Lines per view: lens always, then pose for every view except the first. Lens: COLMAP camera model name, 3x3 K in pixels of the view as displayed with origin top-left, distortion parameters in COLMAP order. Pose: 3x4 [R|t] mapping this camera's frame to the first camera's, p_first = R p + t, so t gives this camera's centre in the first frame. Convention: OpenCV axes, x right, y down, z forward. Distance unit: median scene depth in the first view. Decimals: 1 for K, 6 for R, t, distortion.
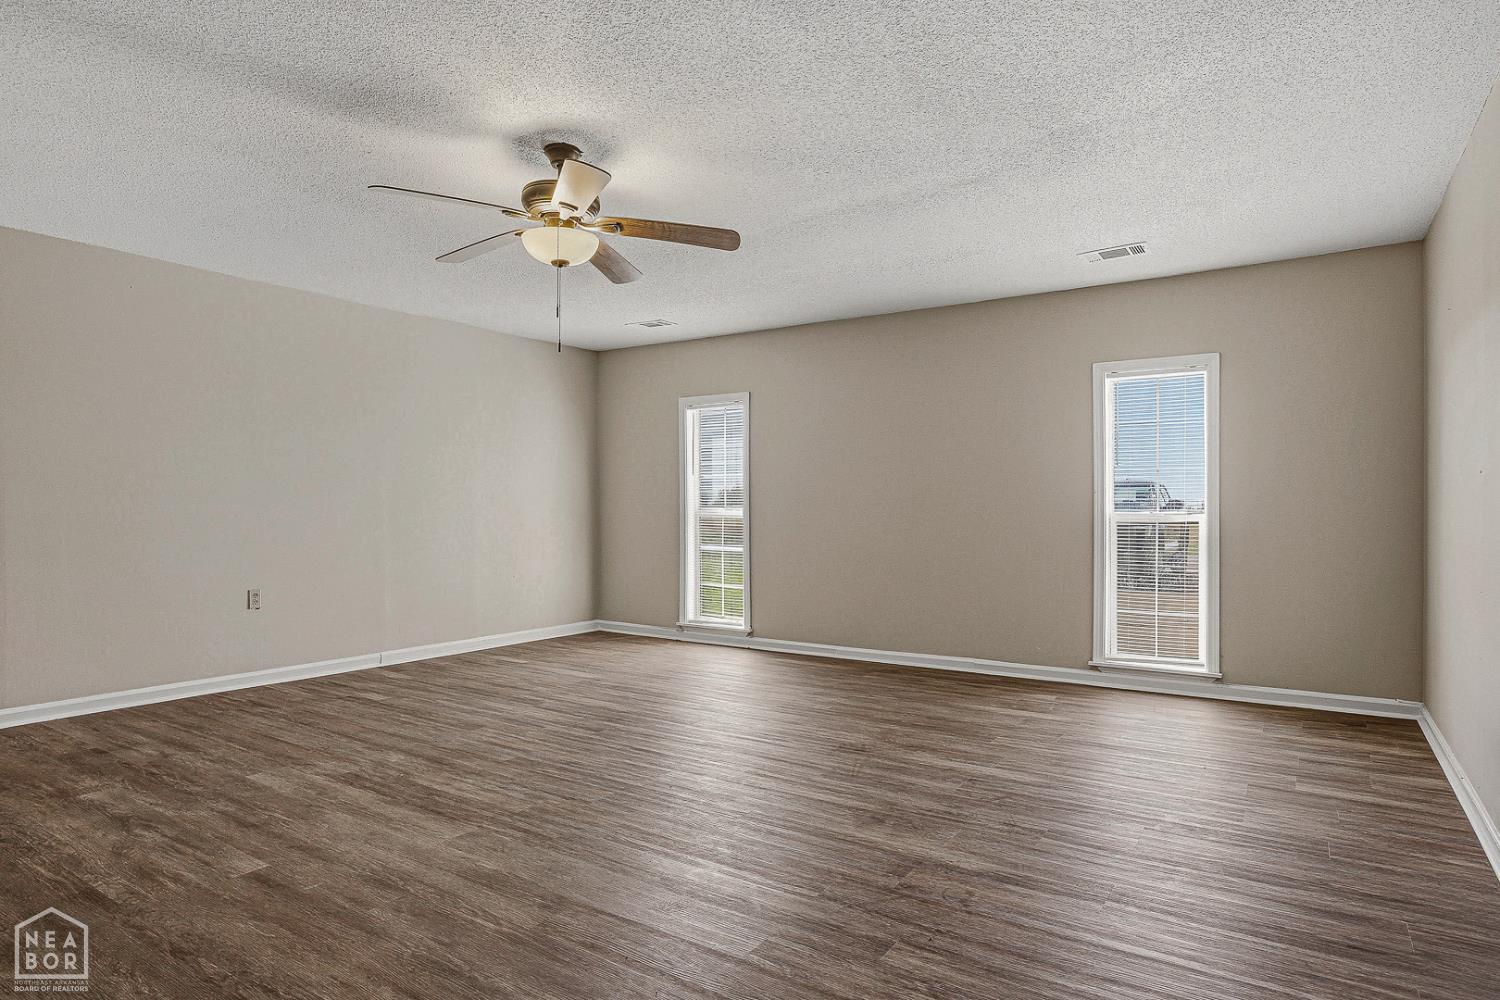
lens RADIAL K [[847.4, 0, 748.6], [0, 847.4, 498.0], [0, 0, 1]] dist [-0.002485, 0.002507]
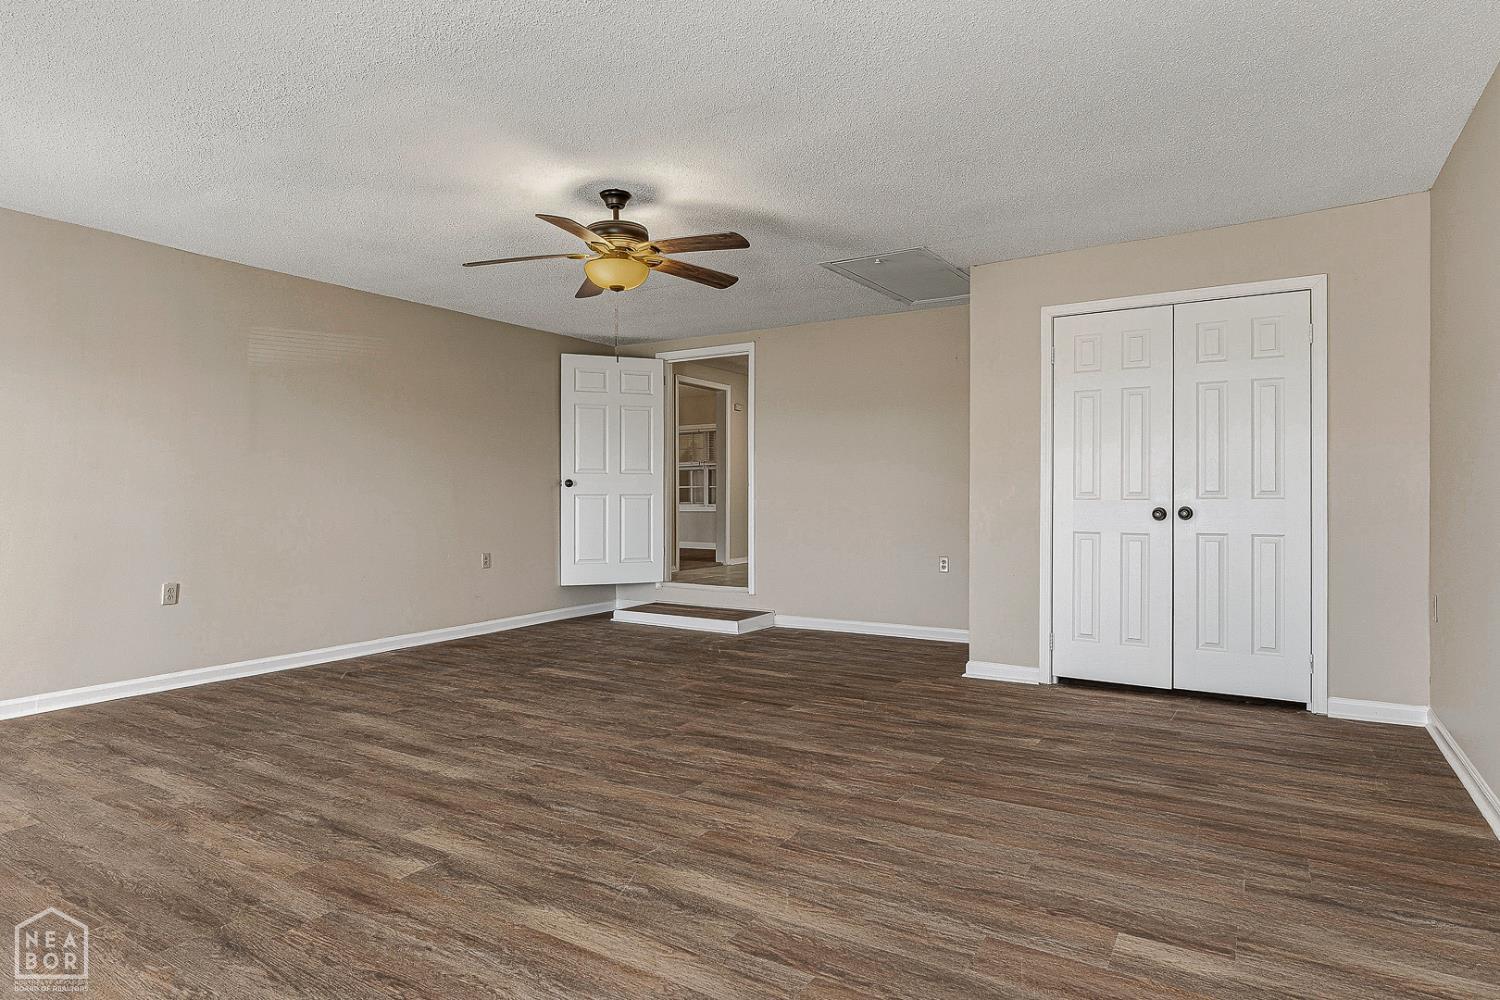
lens RADIAL K [[847.4, 0, 752.1], [0, 847.4, 497.0], [0, 0, 1]] dist [-0.002485, 0.002507]
pose [[-0.999158, 0.002469, -0.040945, -0.352541], [0.002771, 0.999969, -0.007320, 0.027690], [0.040925, -0.007427, -0.999135, 2.154367]]
